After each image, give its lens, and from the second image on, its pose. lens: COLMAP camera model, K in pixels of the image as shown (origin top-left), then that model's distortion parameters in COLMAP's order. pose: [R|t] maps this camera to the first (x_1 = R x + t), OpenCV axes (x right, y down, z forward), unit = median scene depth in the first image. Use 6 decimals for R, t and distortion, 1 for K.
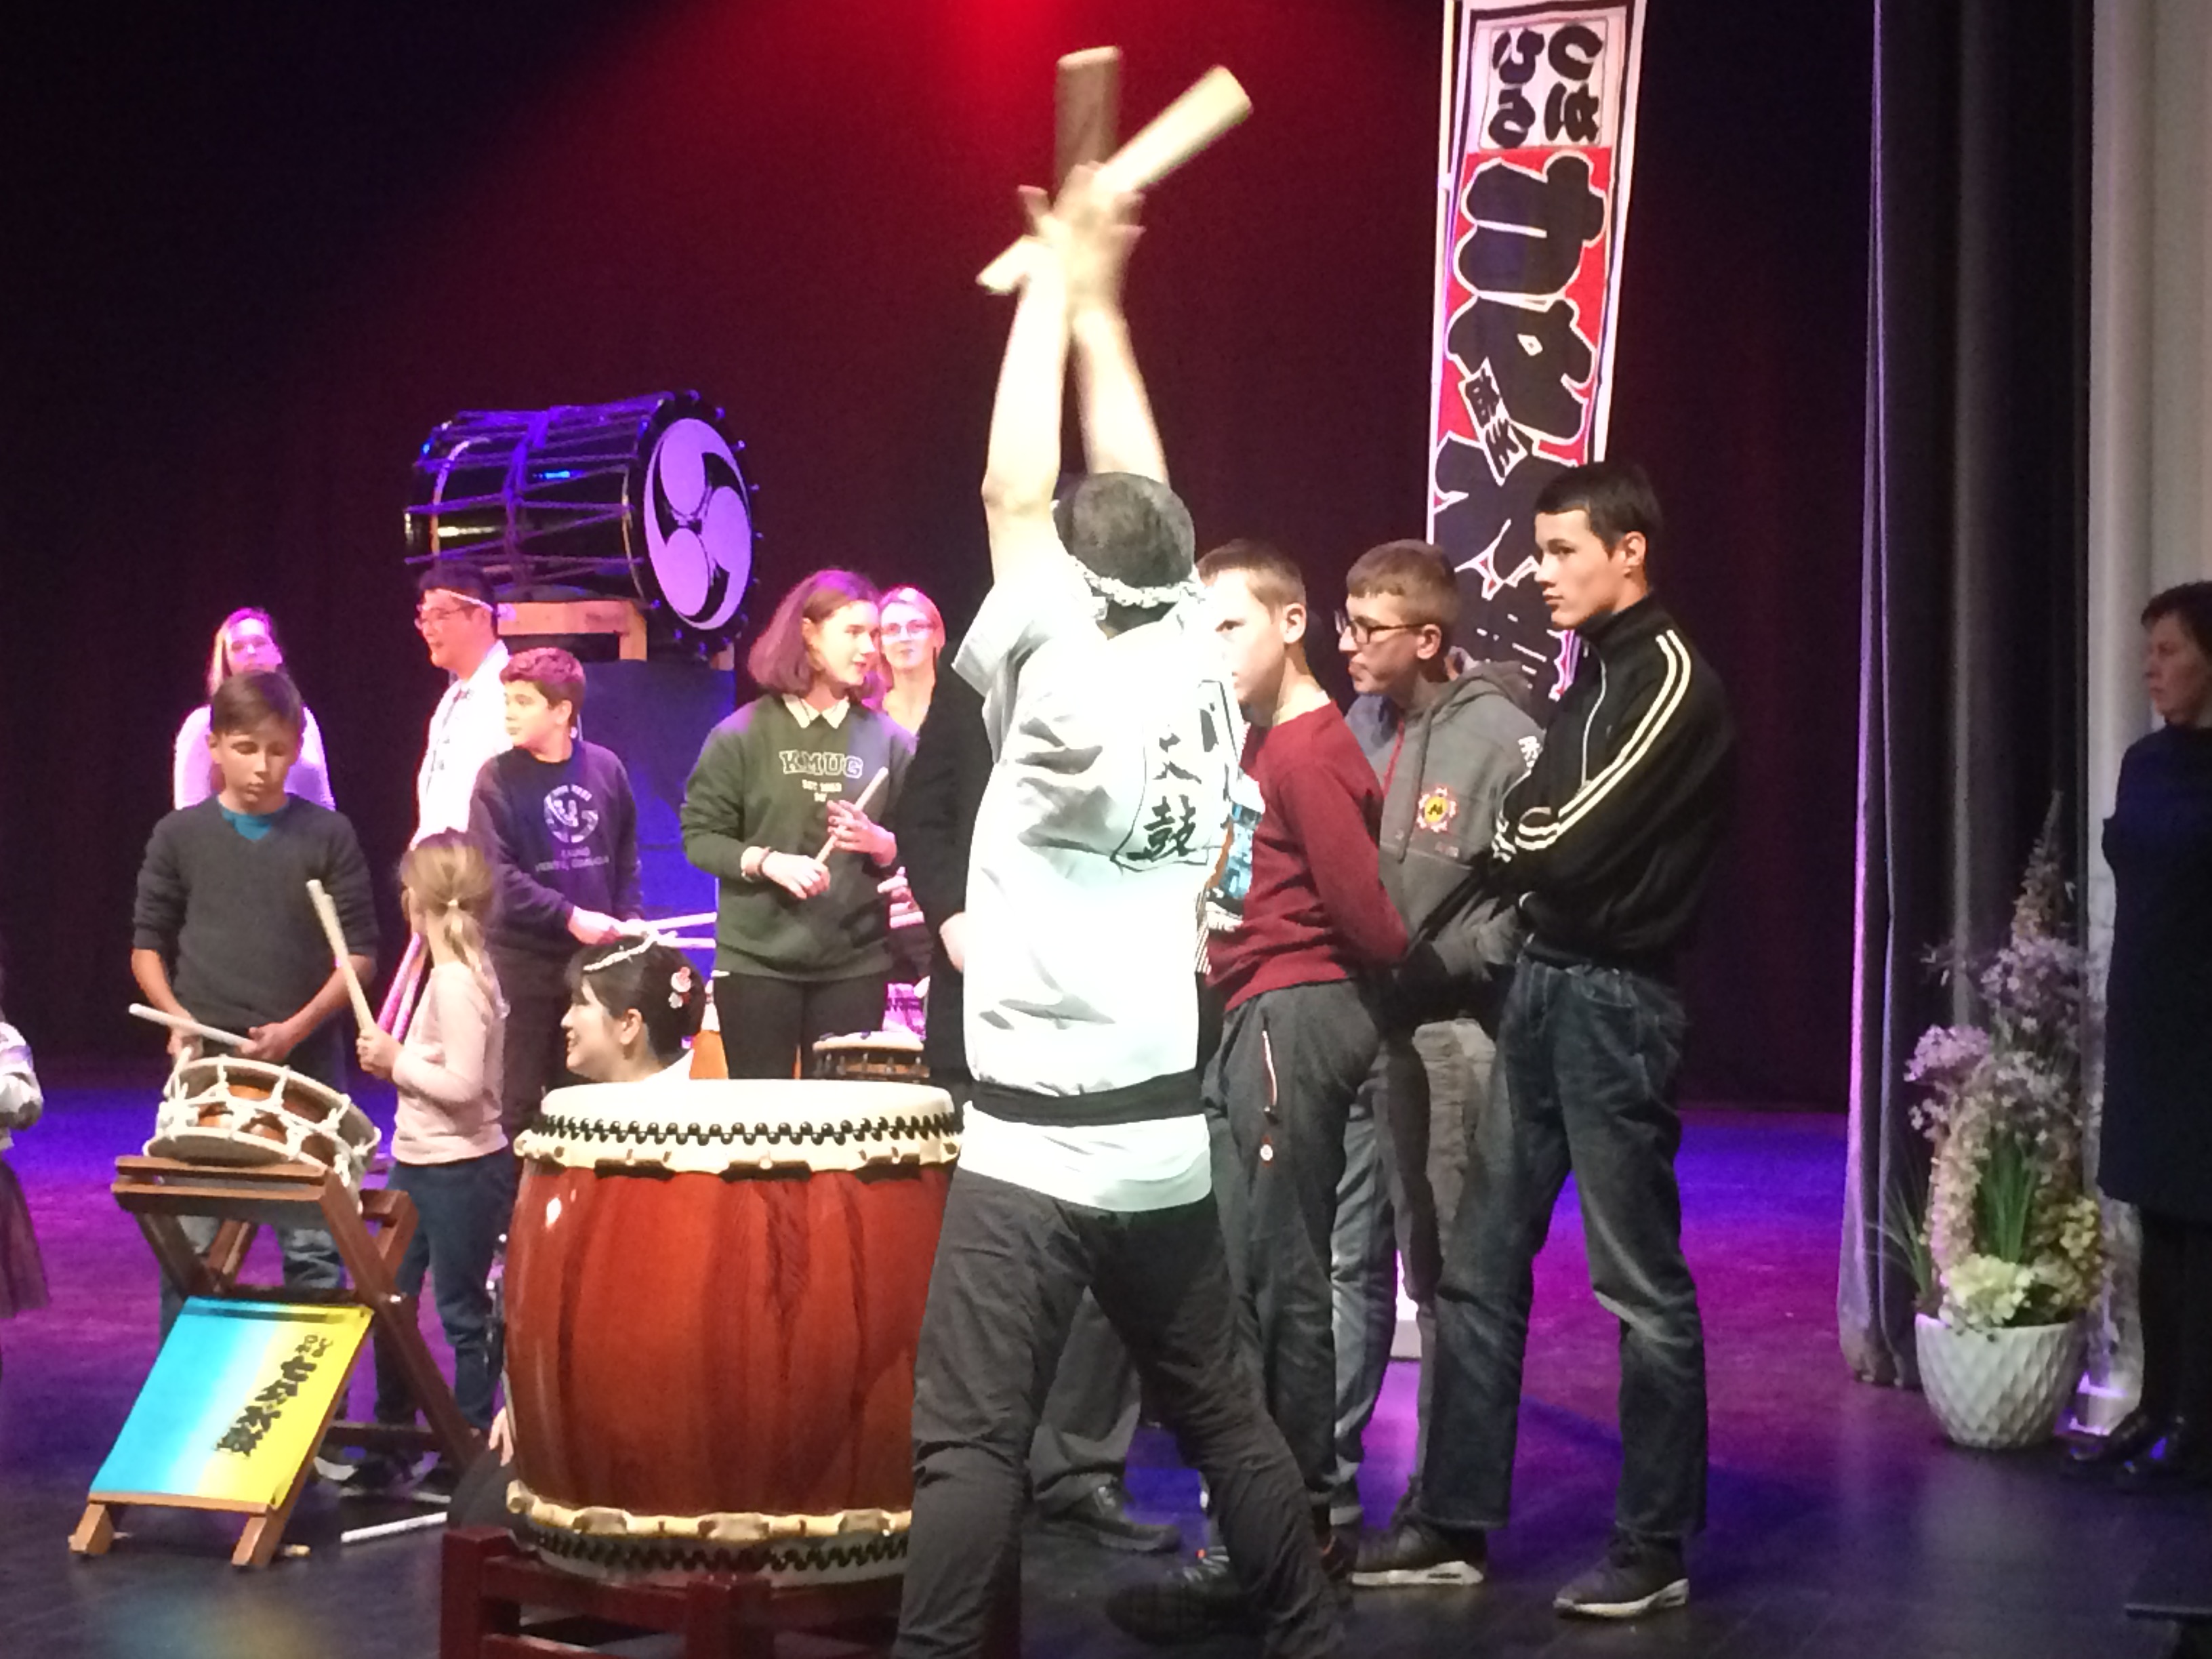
lens RADIAL K [[4072.2, 0, 1106.0], [0, 4072.2, 829.5], [0, 0, 1]] dist [0.005213, 0.004573]
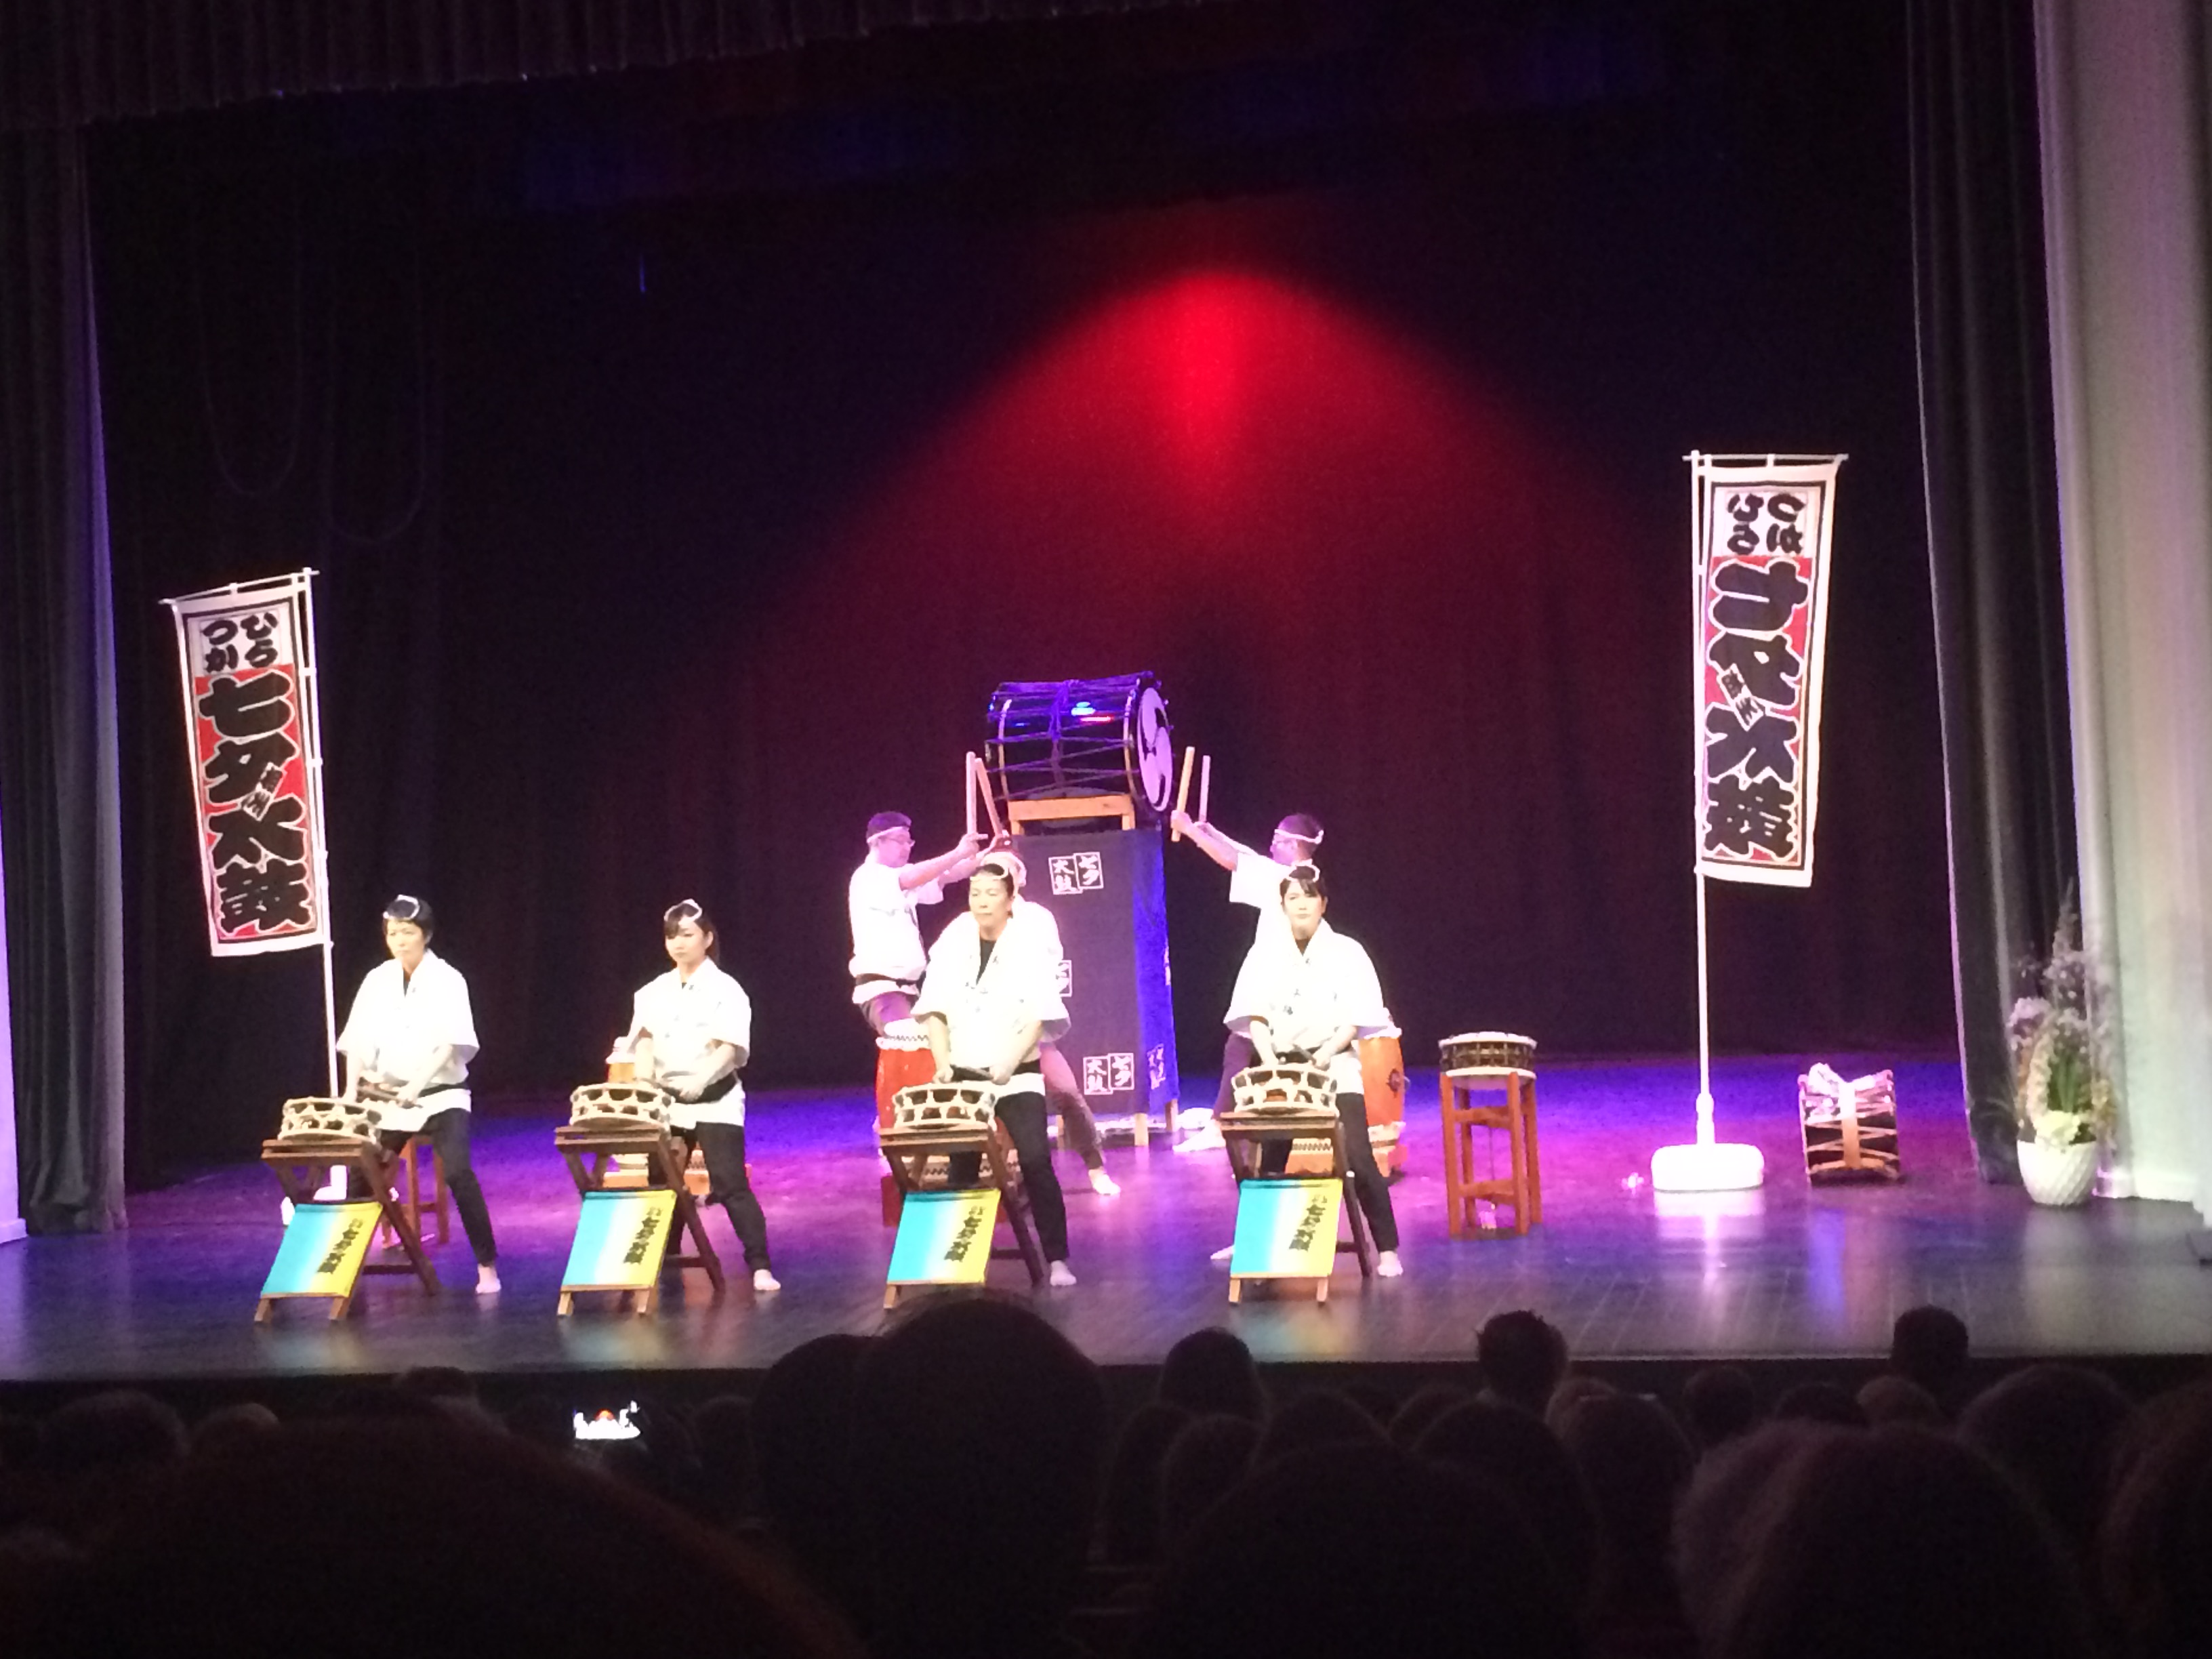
lens RADIAL K [[3290.1, 0, 1137.7], [0, 3290.1, 844.5], [0, 0, 1]] dist [0.284769, -1.328418]
pose [[0.992178, -0.056991, 0.111064, -0.446258], [0.057717, 0.998327, -0.003332, -0.051310], [-0.110688, 0.009716, 0.993808, -0.639914]]
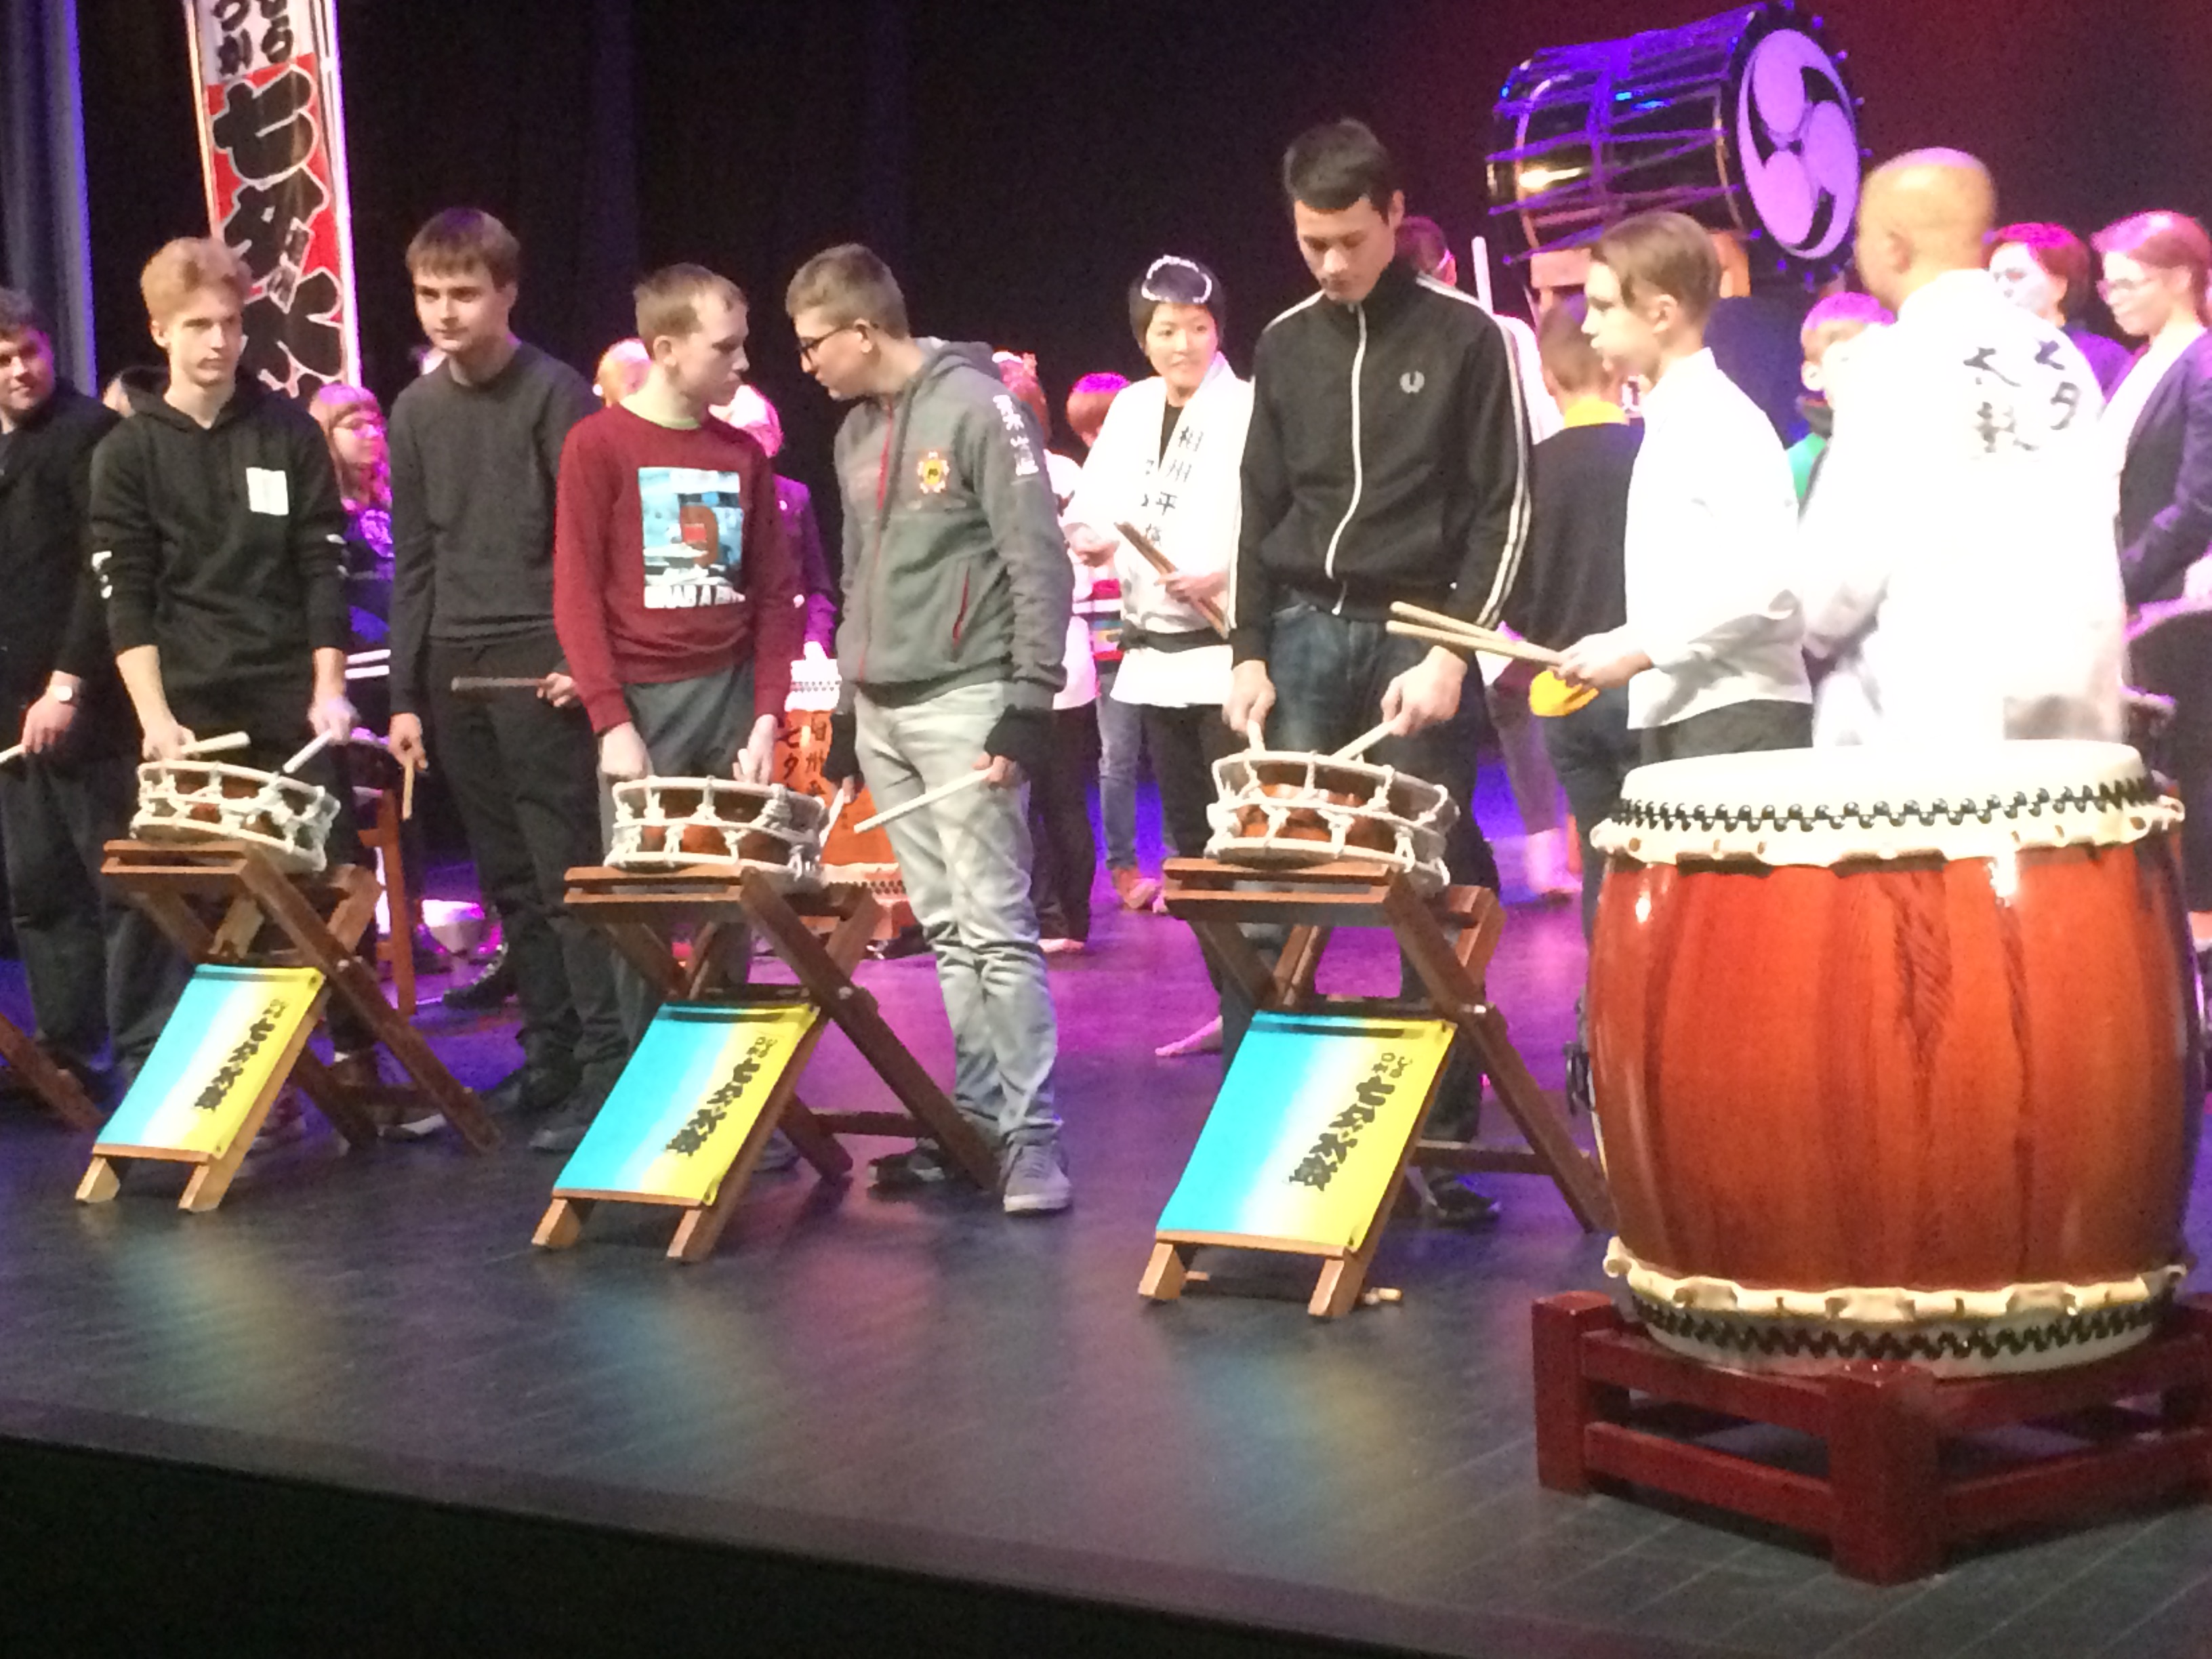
lens RADIAL K [[3809.1, 0, 1106.0], [0, 3809.1, 829.5], [0, 0, 1]] dist [0.039921, 0.100626]
pose [[0.956551, -0.041923, -0.288537, -0.010948], [0.065844, 0.995104, 0.073702, 0.009640], [0.284034, -0.089498, 0.954628, 0.183904]]
